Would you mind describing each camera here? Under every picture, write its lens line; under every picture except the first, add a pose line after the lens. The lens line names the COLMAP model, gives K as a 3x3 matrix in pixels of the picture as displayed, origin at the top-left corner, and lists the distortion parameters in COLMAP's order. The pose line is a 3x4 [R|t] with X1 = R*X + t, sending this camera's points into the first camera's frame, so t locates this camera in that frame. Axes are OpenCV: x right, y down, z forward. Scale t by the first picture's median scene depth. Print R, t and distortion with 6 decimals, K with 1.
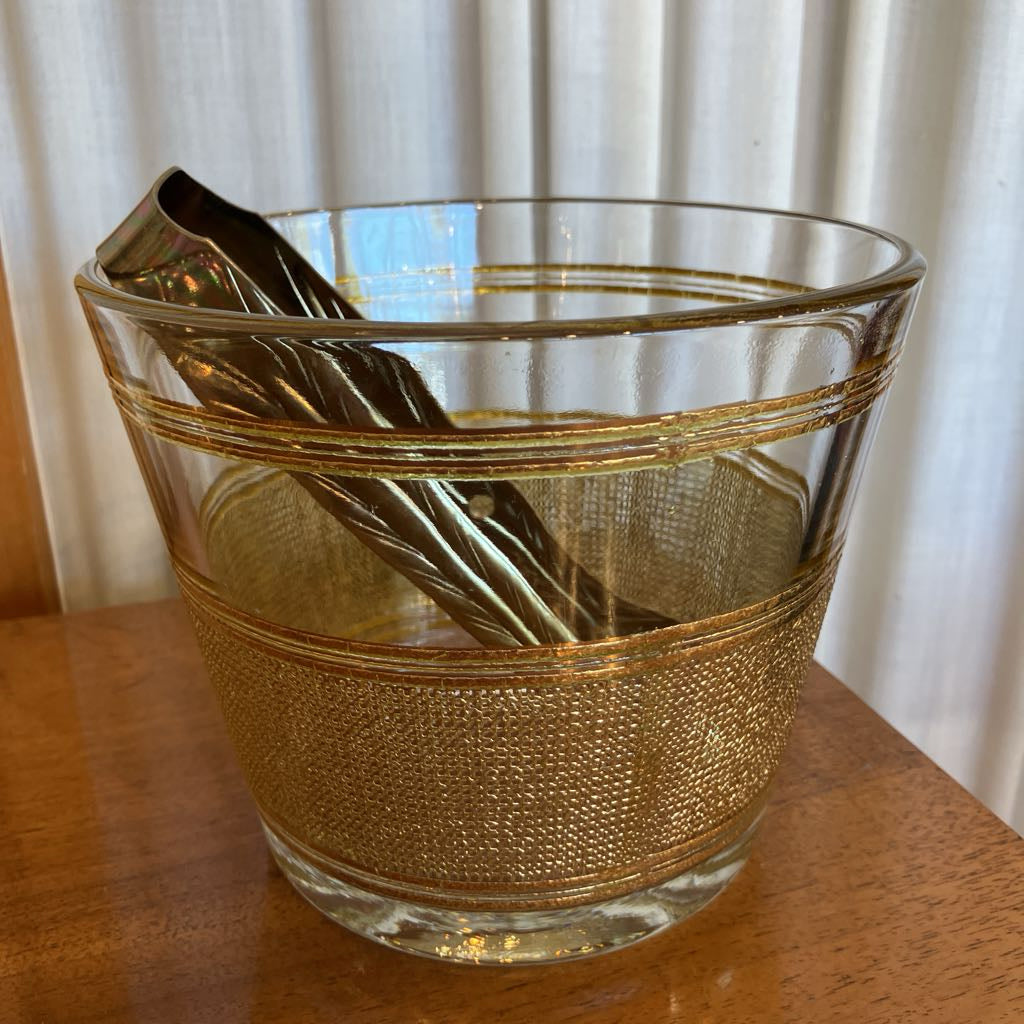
lens RADIAL K [[1196.9, 0, 512.0], [0, 1196.9, 512.0], [0, 0, 1]] dist [-0.018004, -0.002929]
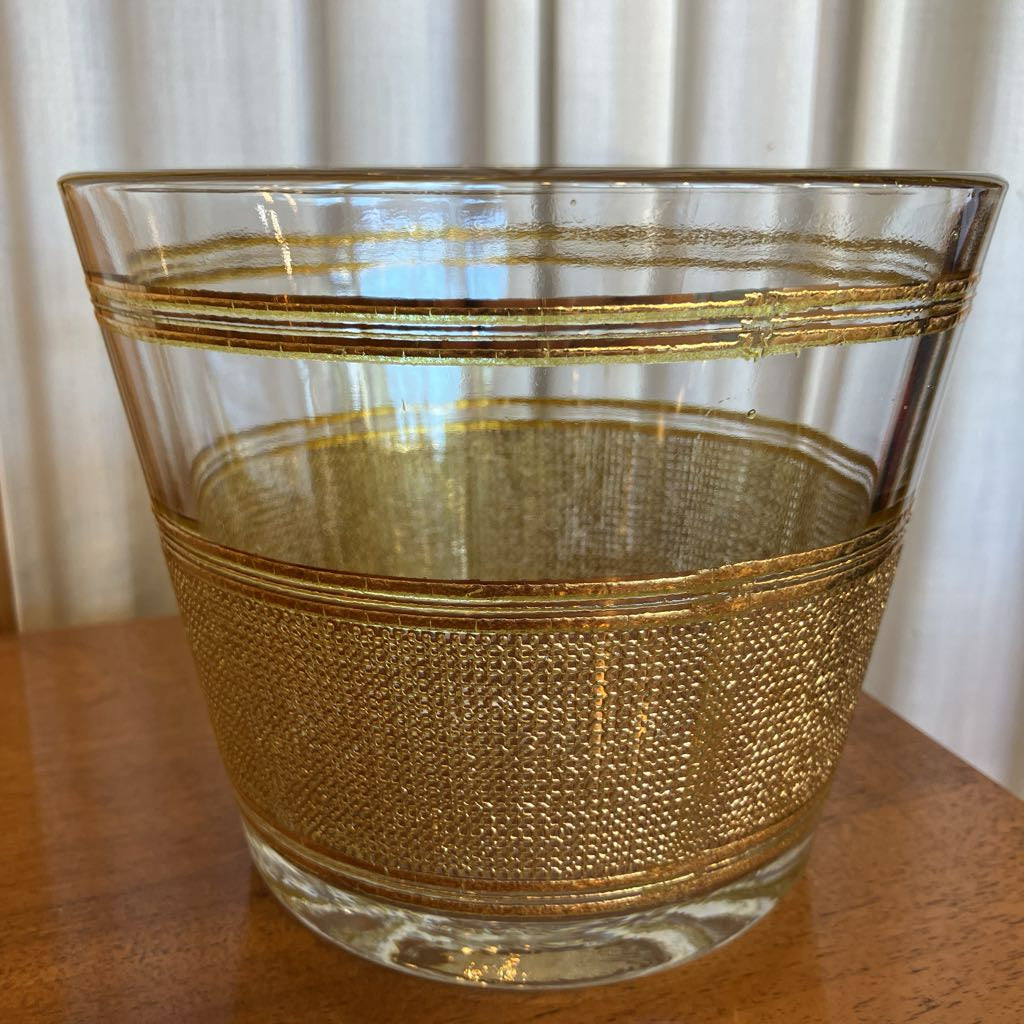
lens RADIAL K [[1196.9, 0, 512.0], [0, 1196.9, 512.0], [0, 0, 1]] dist [-0.018004, -0.002929]
pose [[0.999464, 0.009901, 0.031199, -0.054427], [-0.007222, 0.996367, -0.084857, 0.120923], [-0.031925, 0.084586, 0.995905, 0.129753]]
